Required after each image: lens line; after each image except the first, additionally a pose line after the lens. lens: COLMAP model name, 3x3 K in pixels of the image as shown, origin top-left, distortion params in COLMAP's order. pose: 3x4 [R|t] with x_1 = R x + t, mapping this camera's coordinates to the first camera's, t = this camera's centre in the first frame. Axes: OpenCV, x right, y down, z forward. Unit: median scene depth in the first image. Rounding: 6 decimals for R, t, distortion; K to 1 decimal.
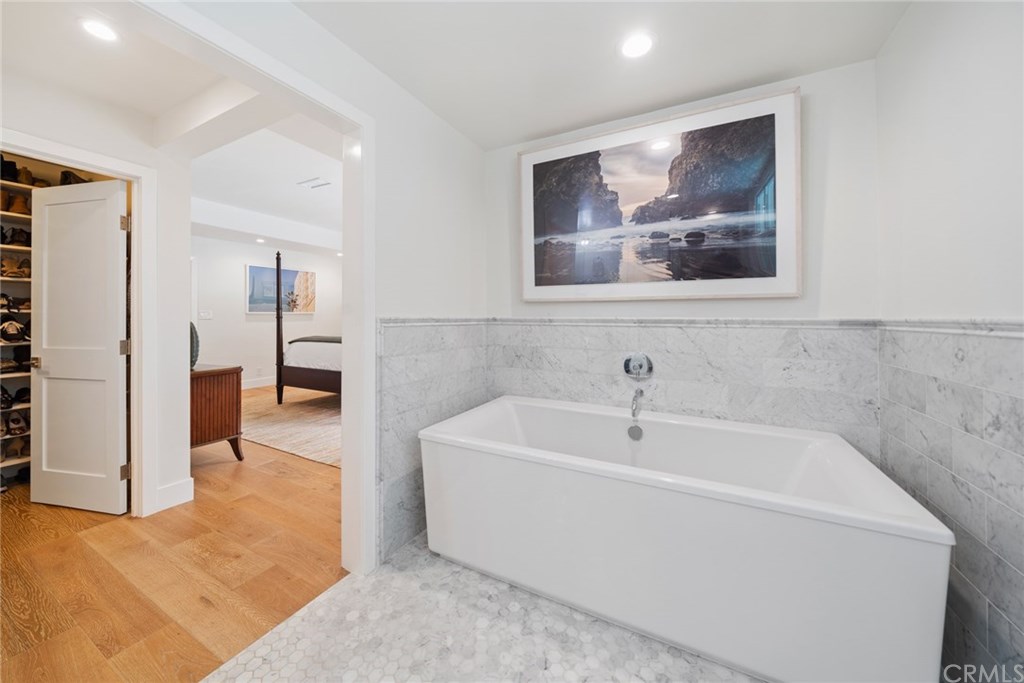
lens RADIAL K [[350.8, 0, 501.4], [0, 350.8, 314.1], [0, 0, 1]] dist [-0.006926, 0.000263]
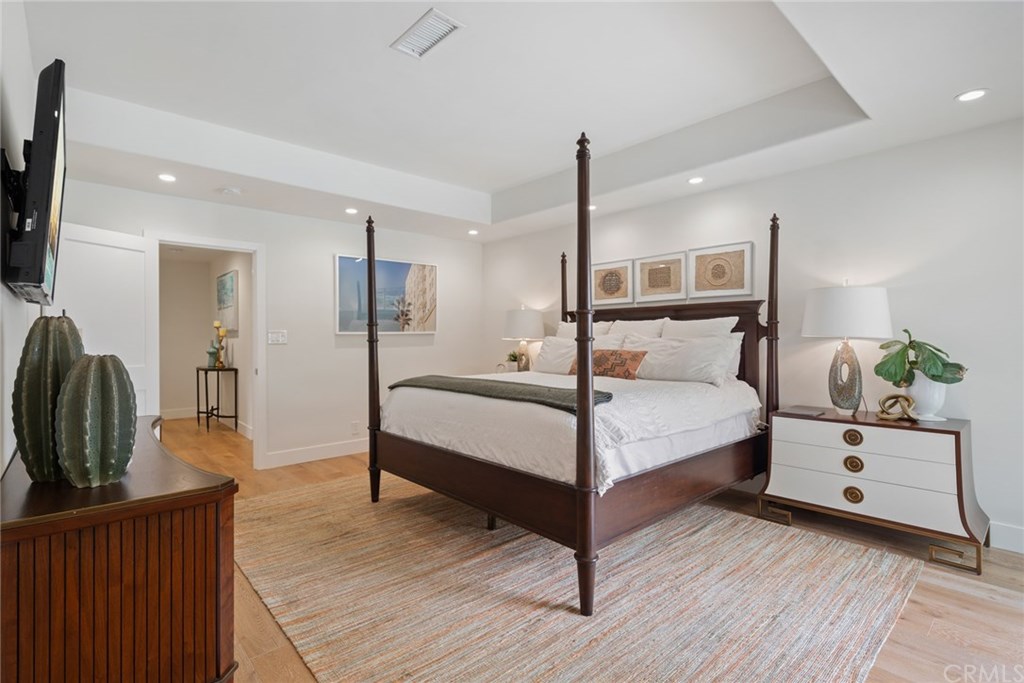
lens RADIAL K [[488.9, 0, 513.9], [0, 488.9, 339.5], [0, 0, 1]] dist [0.000608, 0.000129]
pose [[0.941631, -0.002273, -0.336640, -0.139632], [0.005753, 0.999940, 0.009342, 0.001473], [0.336599, -0.010733, 0.941587, 0.286760]]
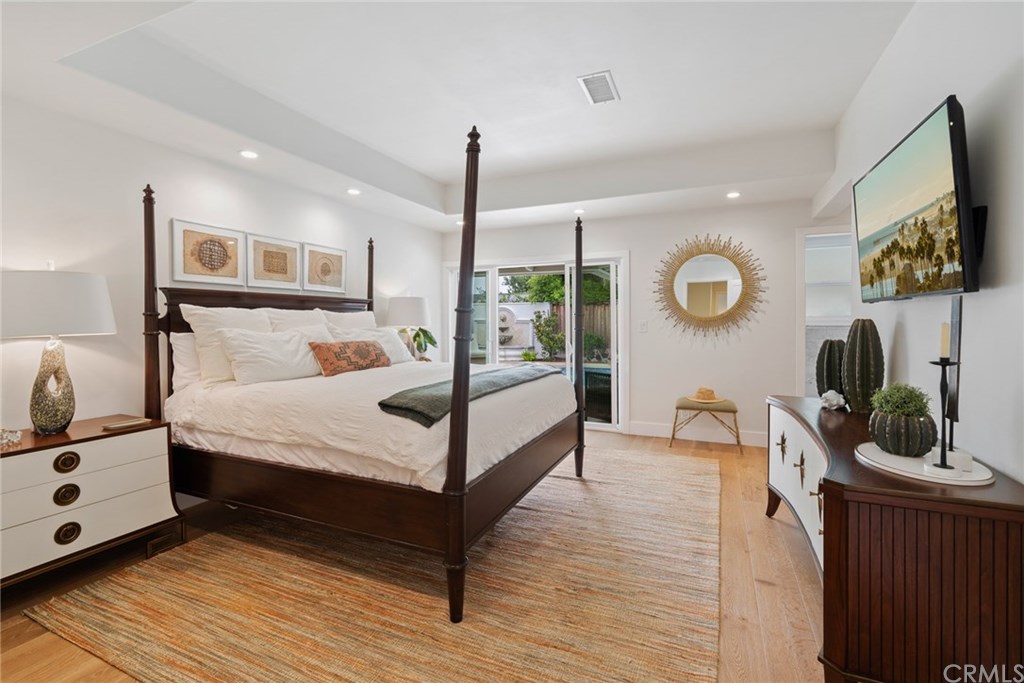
lens RADIAL K [[448.1, 0, 518.5], [0, 448.1, 326.8], [0, 0, 1]] dist [0.002102, 0.000055]
pose [[-0.075625, -0.009526, 0.997091, -0.773467], [0.002974, 0.999948, 0.009779, -0.001221], [-0.997132, 0.003705, -0.075593, 0.743331]]
